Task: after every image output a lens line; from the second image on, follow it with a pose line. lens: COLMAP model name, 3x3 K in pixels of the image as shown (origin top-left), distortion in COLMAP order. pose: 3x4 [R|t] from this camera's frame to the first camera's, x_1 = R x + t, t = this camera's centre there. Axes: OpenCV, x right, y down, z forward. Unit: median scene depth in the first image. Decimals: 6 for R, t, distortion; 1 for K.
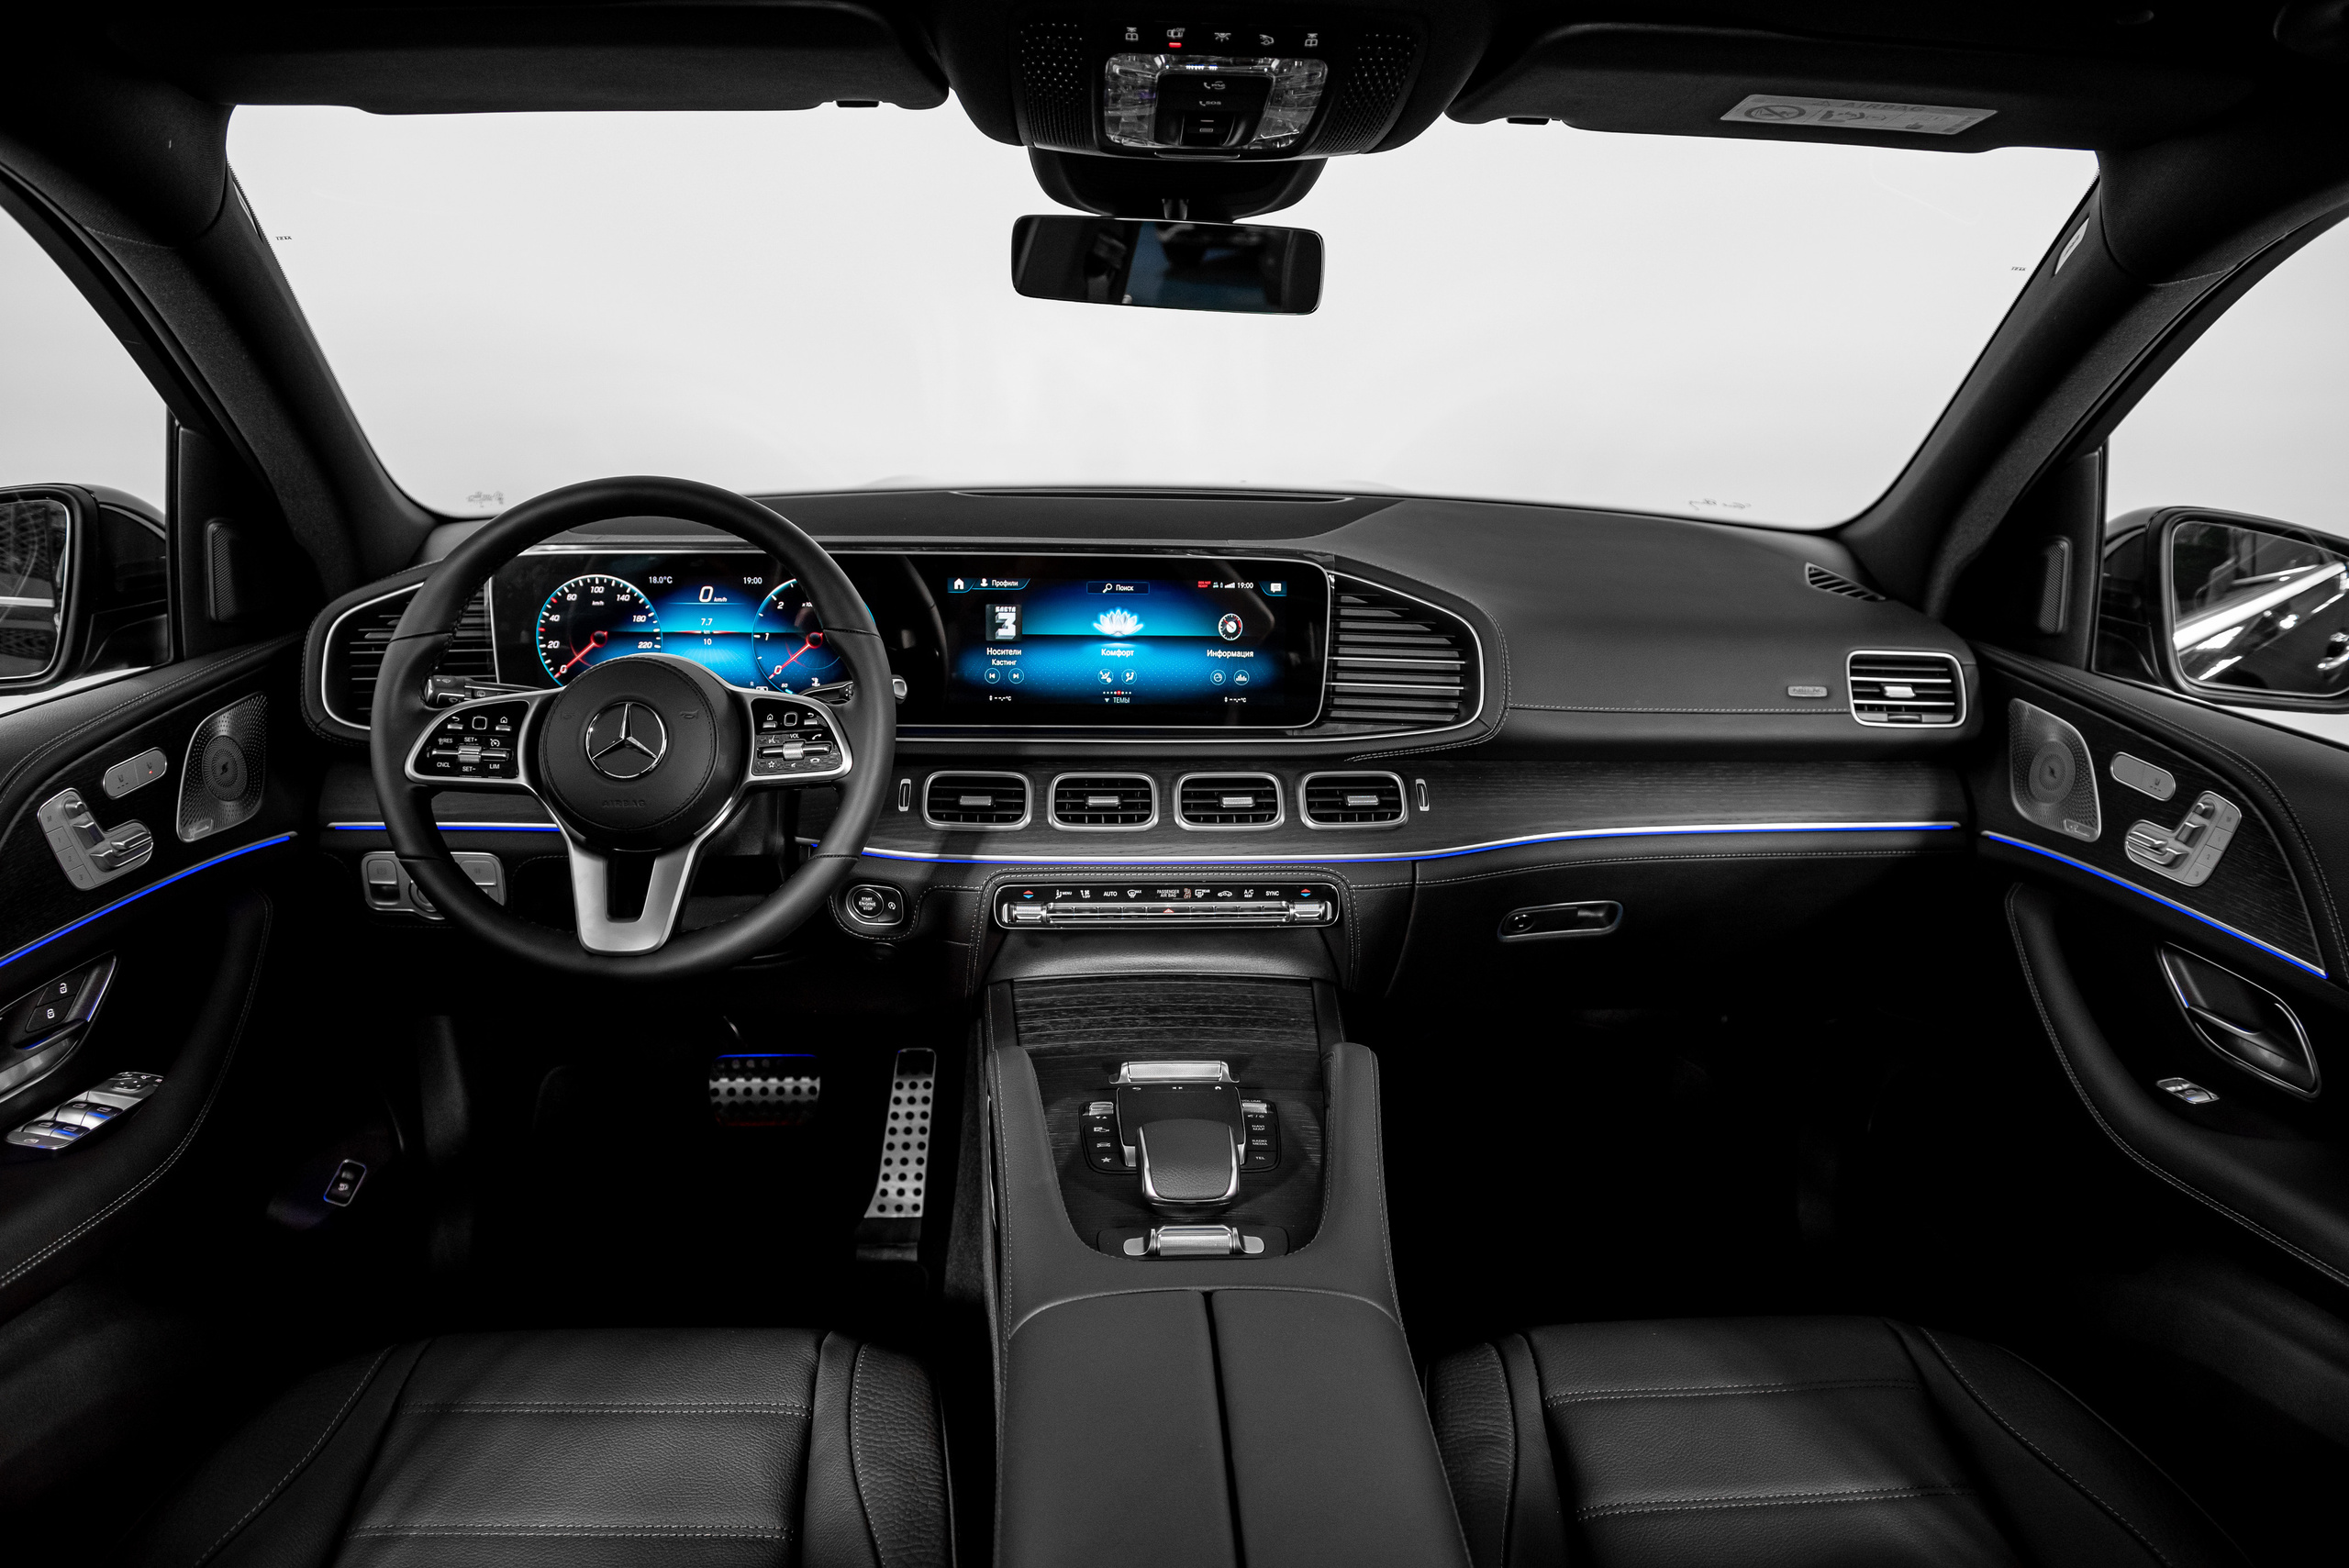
lens RADIAL K [[1458.8, 0, 1174.5], [0, 1458.8, 784.0], [0, 0, 1]] dist [-0.055956, -0.003173]
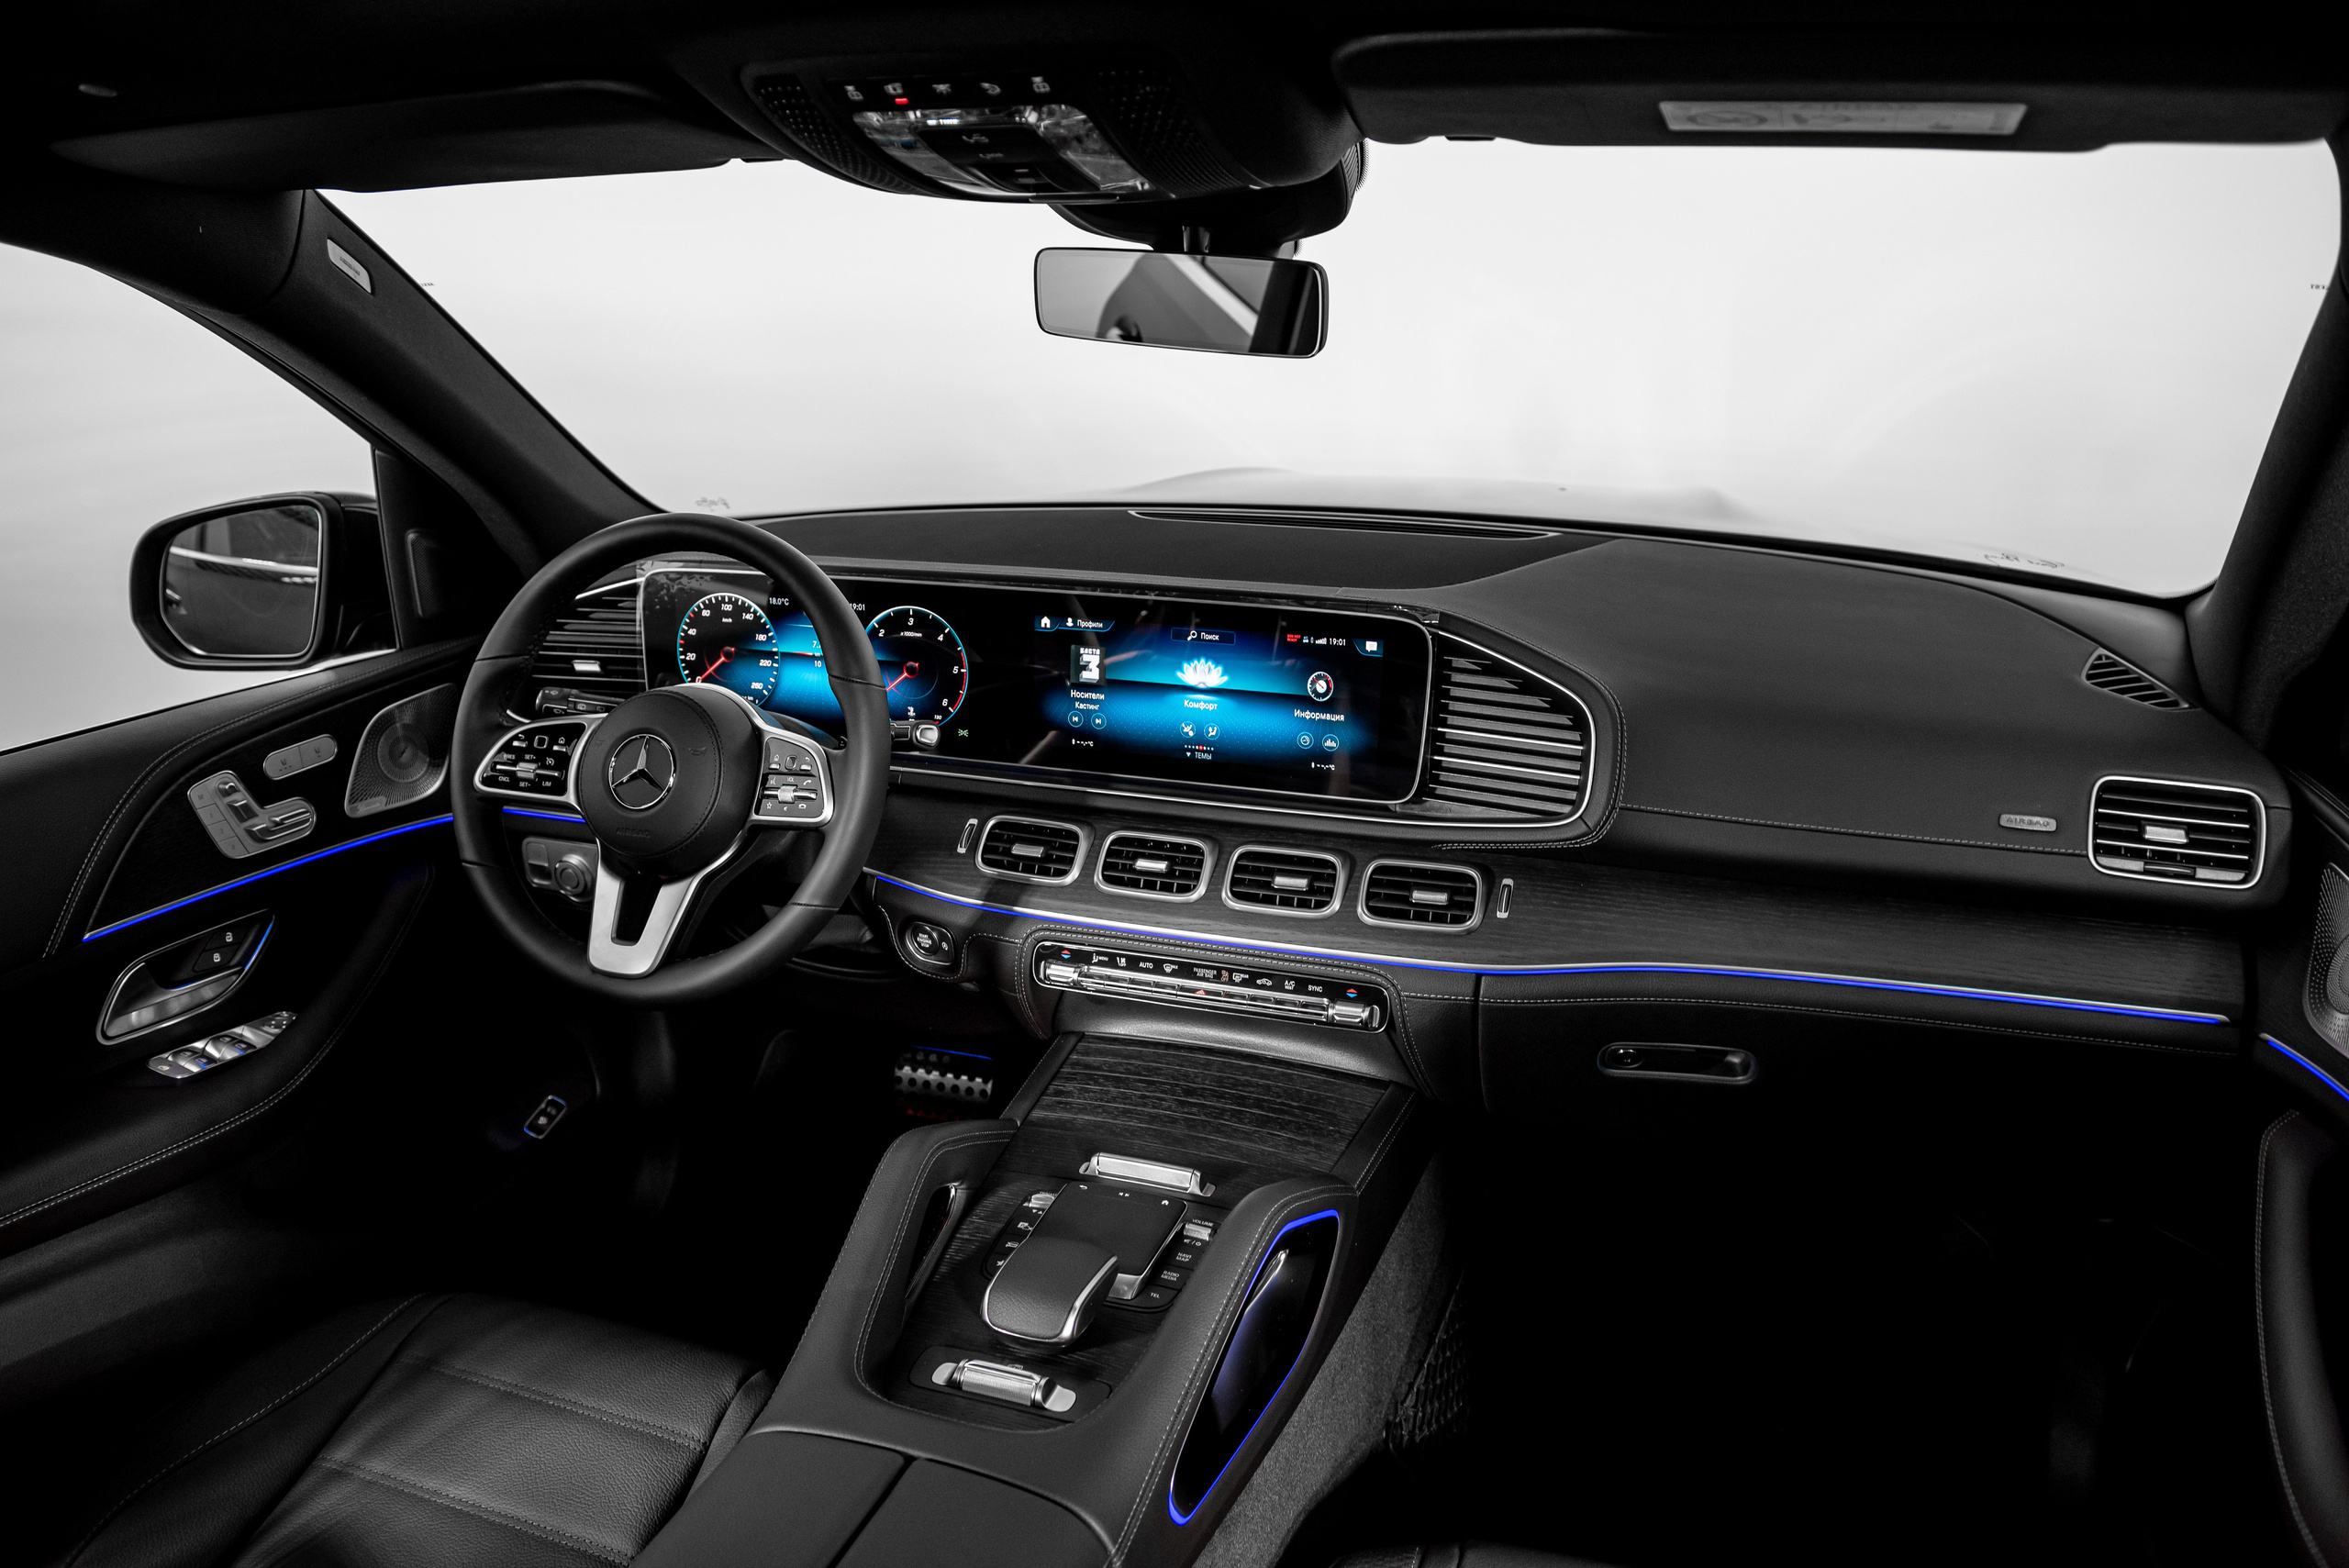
lens RADIAL K [[1490.8, 0, 1174.5], [0, 1490.8, 784.0], [0, 0, 1]] dist [-0.054072, -0.000176]
pose [[0.936231, 0.095026, -0.338293, 0.282685], [-0.085061, 0.995395, 0.044197, -0.083675], [0.340935, -0.012603, 0.940002, 0.103149]]
